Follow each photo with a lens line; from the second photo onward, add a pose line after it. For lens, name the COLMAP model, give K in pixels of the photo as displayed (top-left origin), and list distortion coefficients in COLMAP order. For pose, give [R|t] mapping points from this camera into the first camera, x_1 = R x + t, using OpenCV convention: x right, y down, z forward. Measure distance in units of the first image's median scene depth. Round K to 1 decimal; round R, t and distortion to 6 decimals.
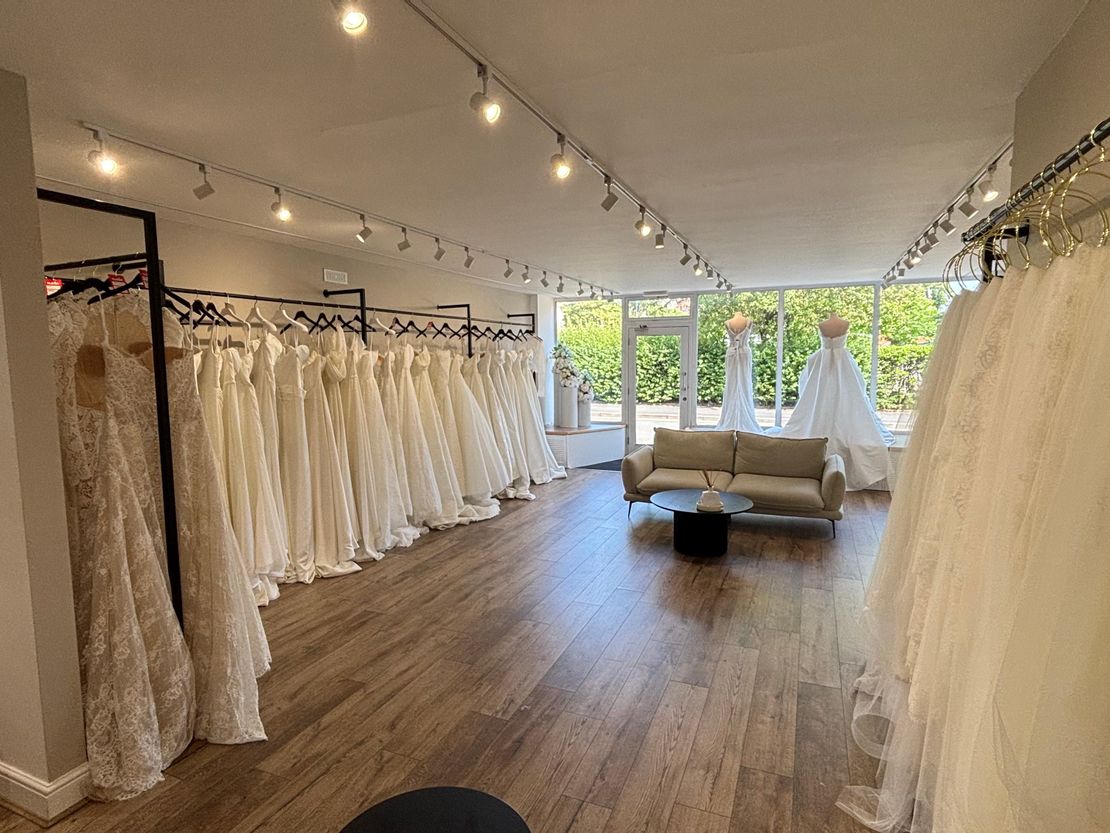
lens RADIAL K [[599.2, 0, 554.4], [0, 599.2, 419.5], [0, 0, 1]] dist [0.005066, -0.000732]
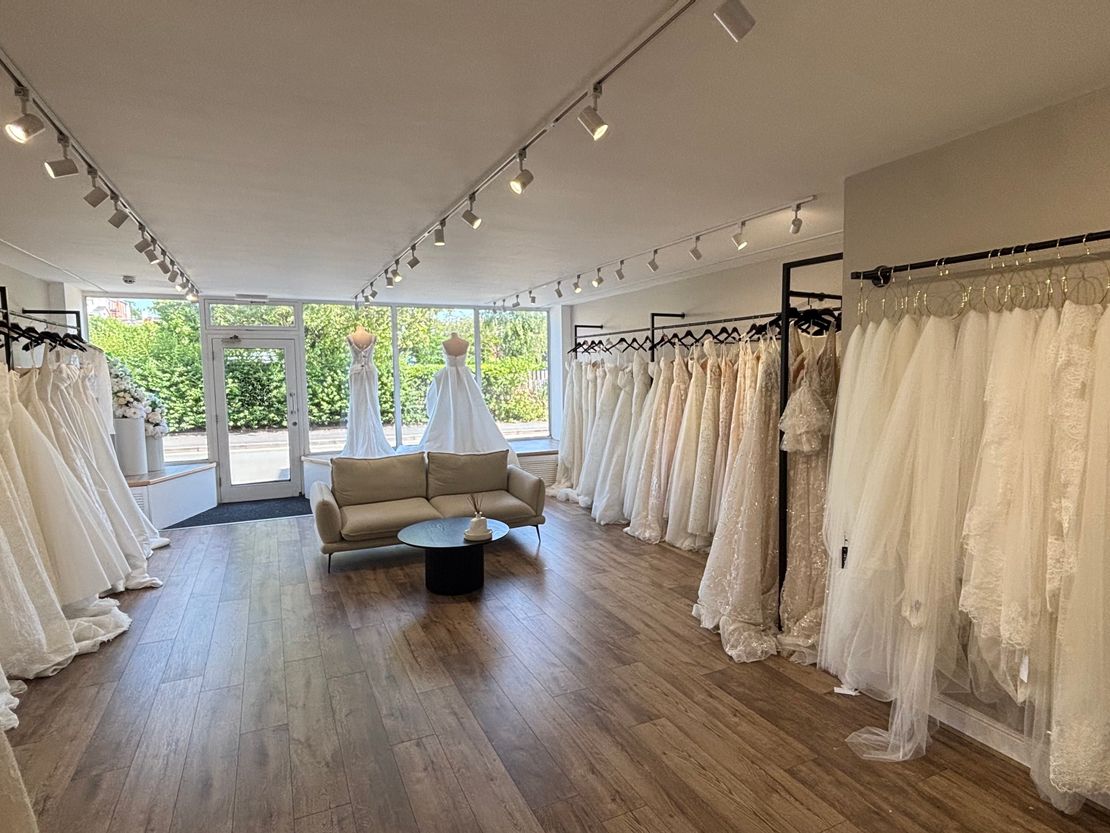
lens RADIAL K [[599.2, 0, 554.4], [0, 599.2, 414.2], [0, 0, 1]] dist [0.005066, -0.000732]
pose [[0.661112, -0.052077, 0.748478, -0.178184], [0.083321, 0.996514, -0.004261, -0.013245], [-0.745646, 0.065181, 0.663146, 0.153561]]
